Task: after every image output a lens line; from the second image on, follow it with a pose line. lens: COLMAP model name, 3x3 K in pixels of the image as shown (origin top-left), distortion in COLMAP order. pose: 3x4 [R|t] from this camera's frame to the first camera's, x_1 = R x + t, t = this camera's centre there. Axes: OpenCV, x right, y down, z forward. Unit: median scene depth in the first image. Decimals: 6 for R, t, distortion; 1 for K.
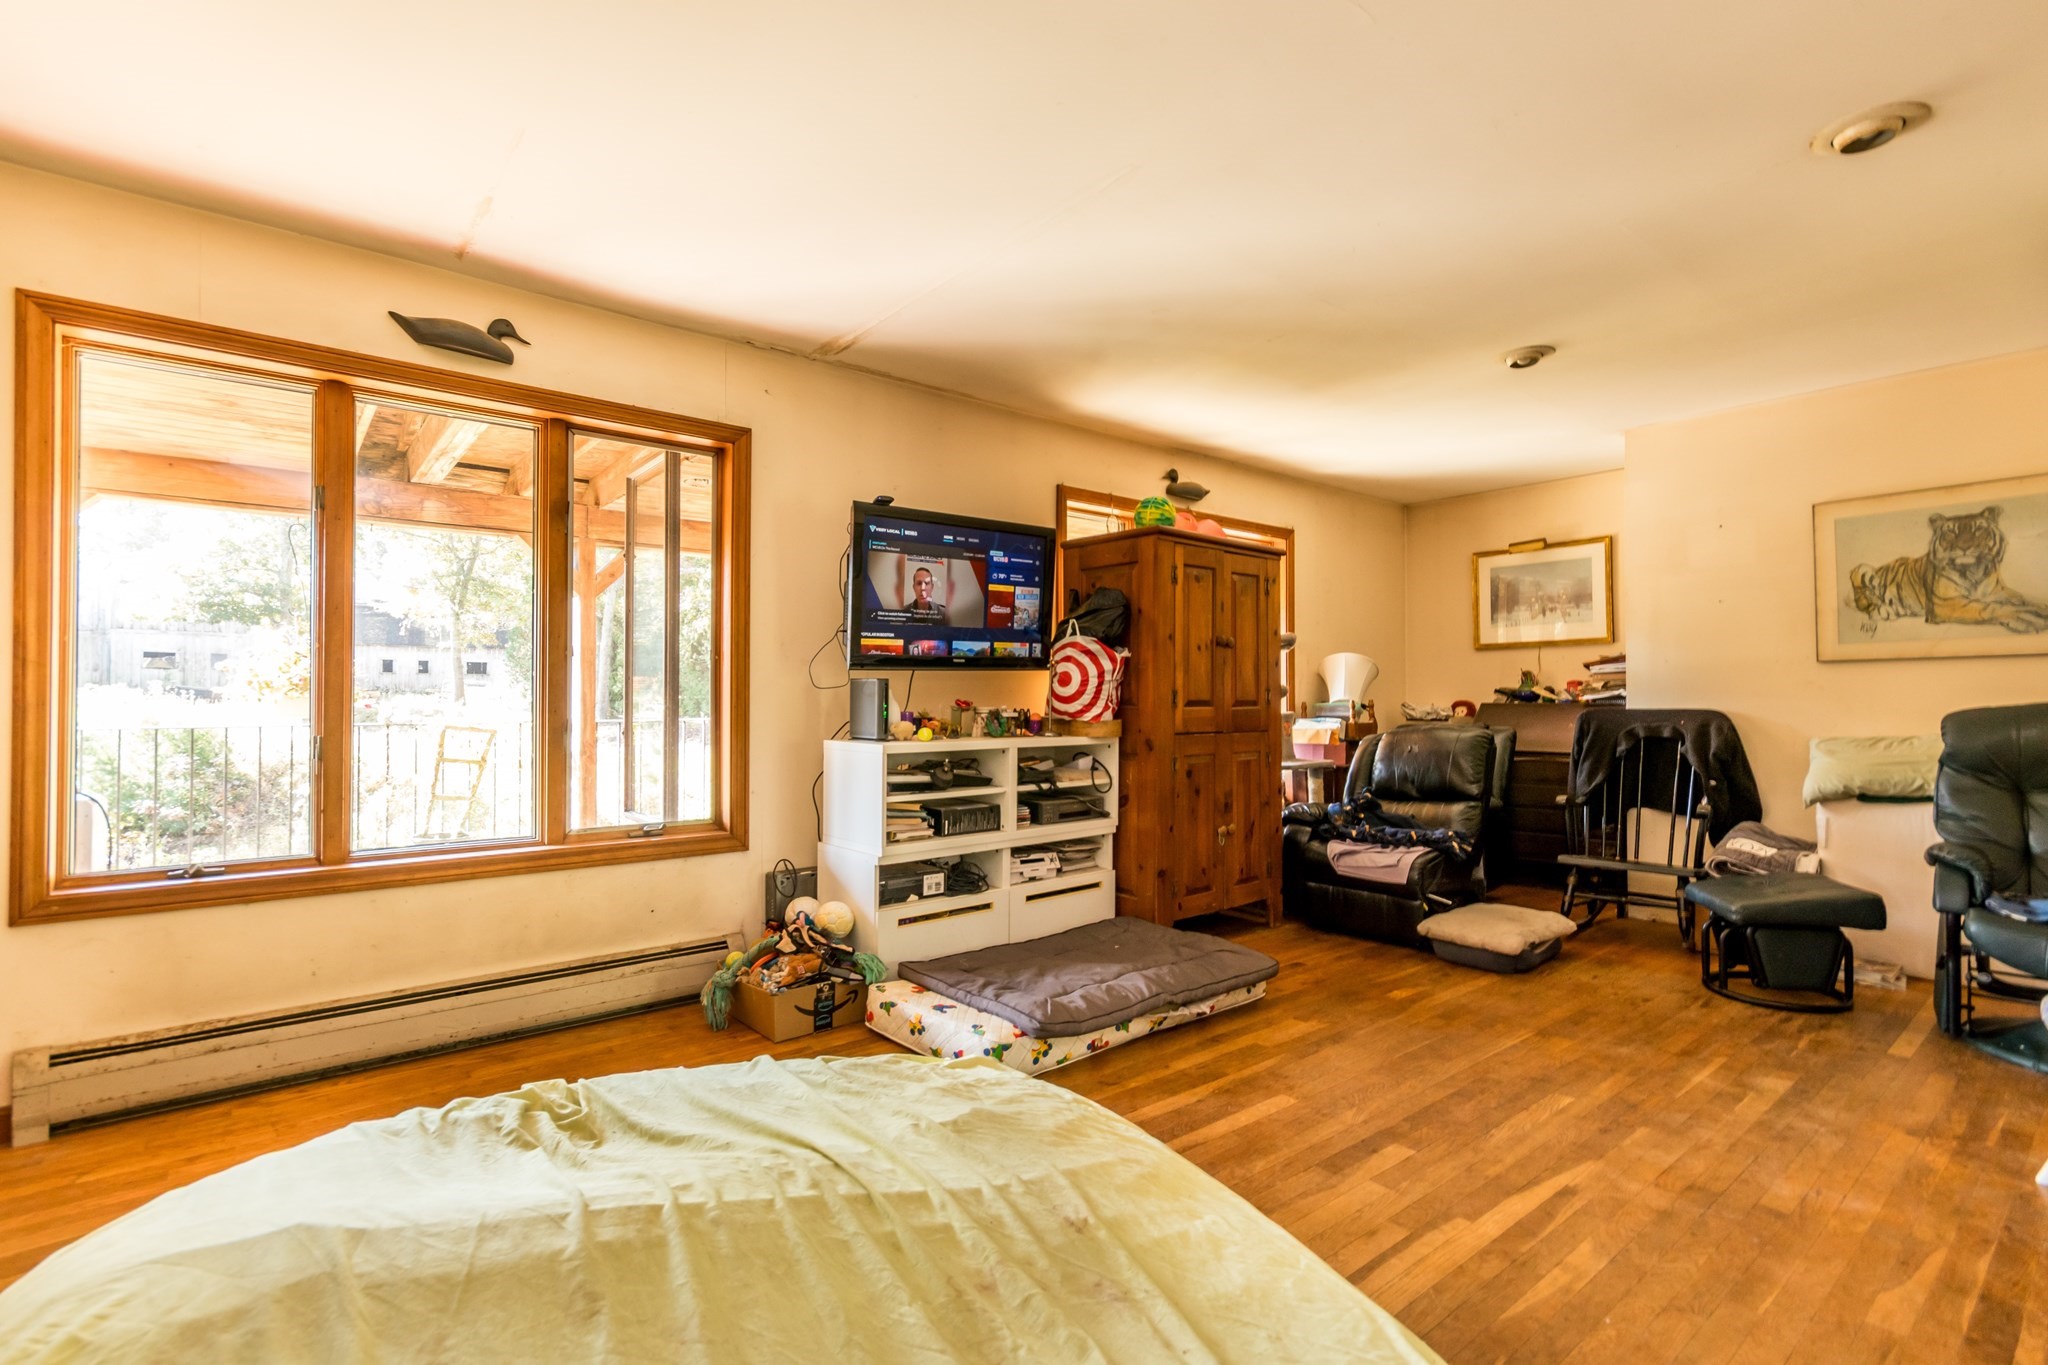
lens RADIAL K [[935.2, 0, 1024.0], [0, 935.2, 682.5], [0, 0, 1]] dist [0.000937, 0.000639]
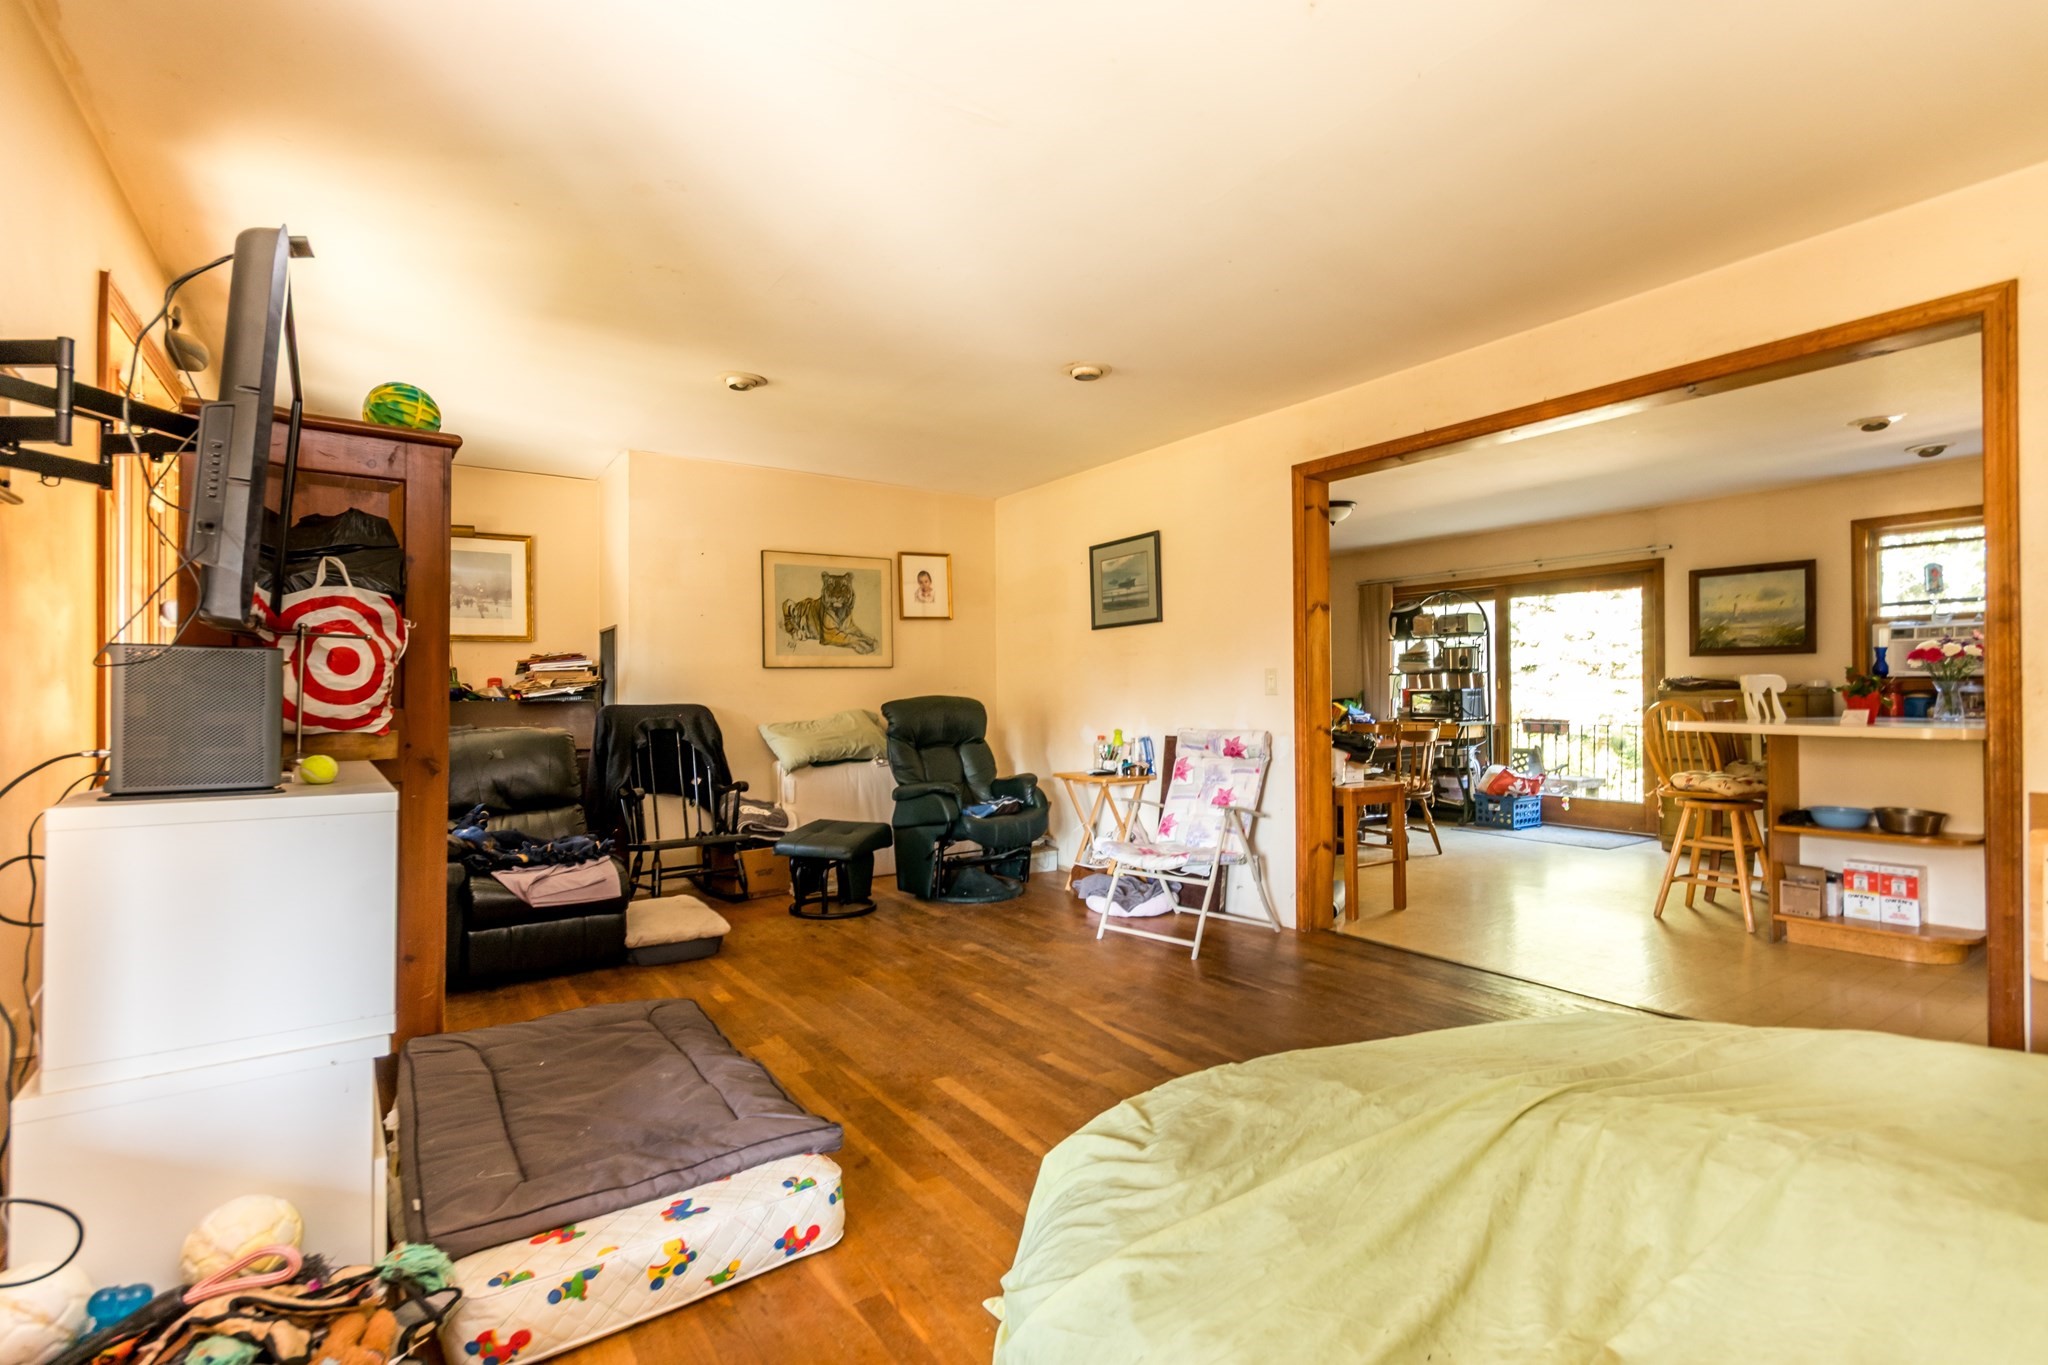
lens RADIAL K [[935.2, 0, 1024.0], [0, 935.2, 682.5], [0, 0, 1]] dist [0.000937, 0.000639]
pose [[0.094511, 0.012537, 0.995445, -0.509016], [-0.009881, 0.999883, -0.011655, 0.012576], [-0.995475, -0.008735, 0.094624, 0.559827]]
